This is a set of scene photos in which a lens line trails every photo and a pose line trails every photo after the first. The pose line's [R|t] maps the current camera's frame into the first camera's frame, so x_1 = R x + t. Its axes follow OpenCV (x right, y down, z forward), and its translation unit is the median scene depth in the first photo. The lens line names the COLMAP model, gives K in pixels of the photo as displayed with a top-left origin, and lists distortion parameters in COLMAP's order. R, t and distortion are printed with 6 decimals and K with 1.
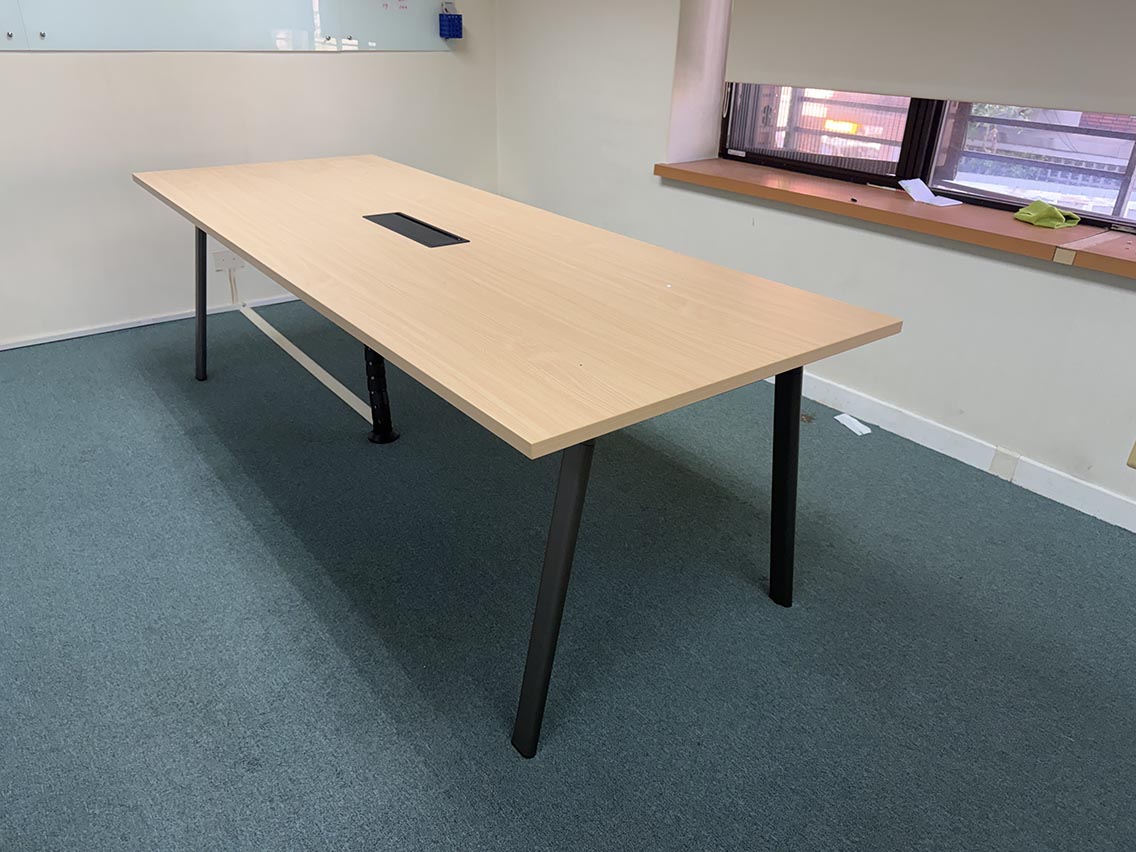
lens RADIAL K [[802.4, 0, 568.0], [0, 802.4, 426.0], [0, 0, 1]] dist [0.046846, -0.058465]
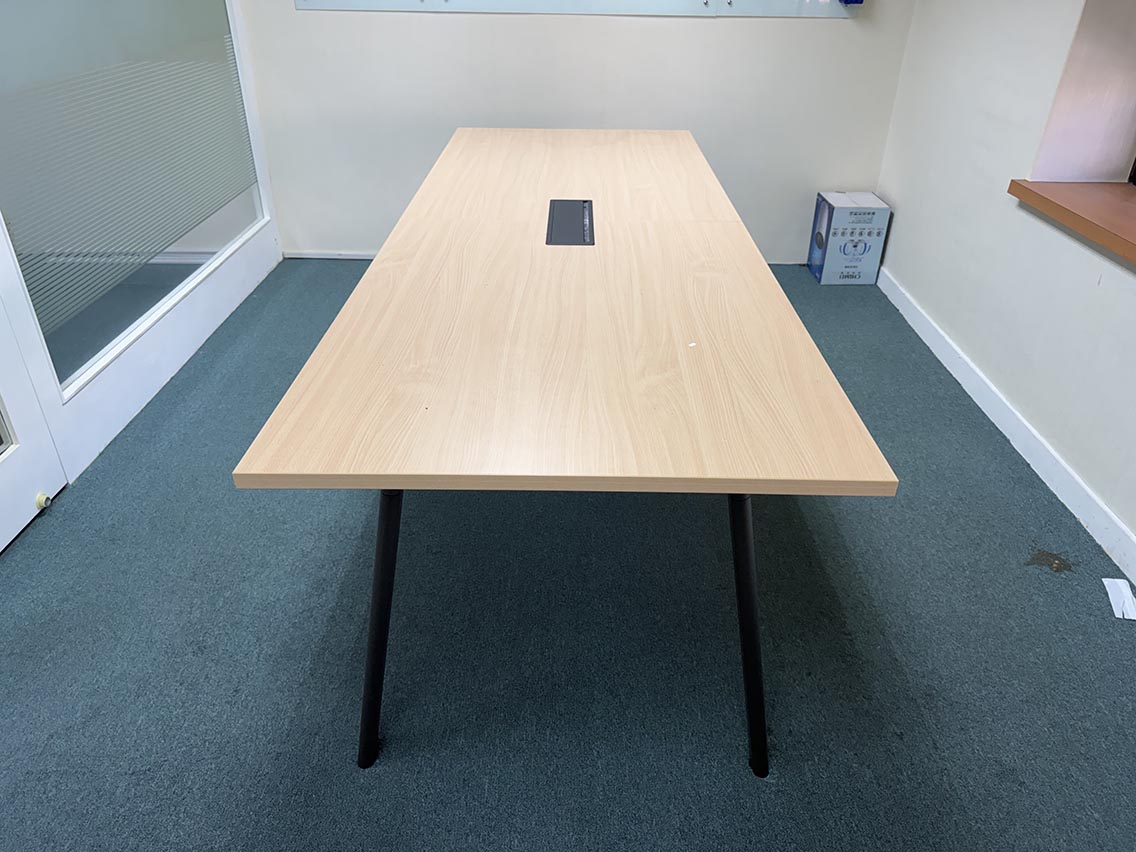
lens RADIAL K [[808.4, 0, 575.6], [0, 808.4, 428.3], [0, 0, 1]] dist [0.044539, -0.057214]
pose [[0.784624, 0.301134, -0.541925, 0.351113], [-0.270169, 0.952828, 0.138300, -0.122182], [0.558009, 0.037898, 0.828969, 0.176685]]
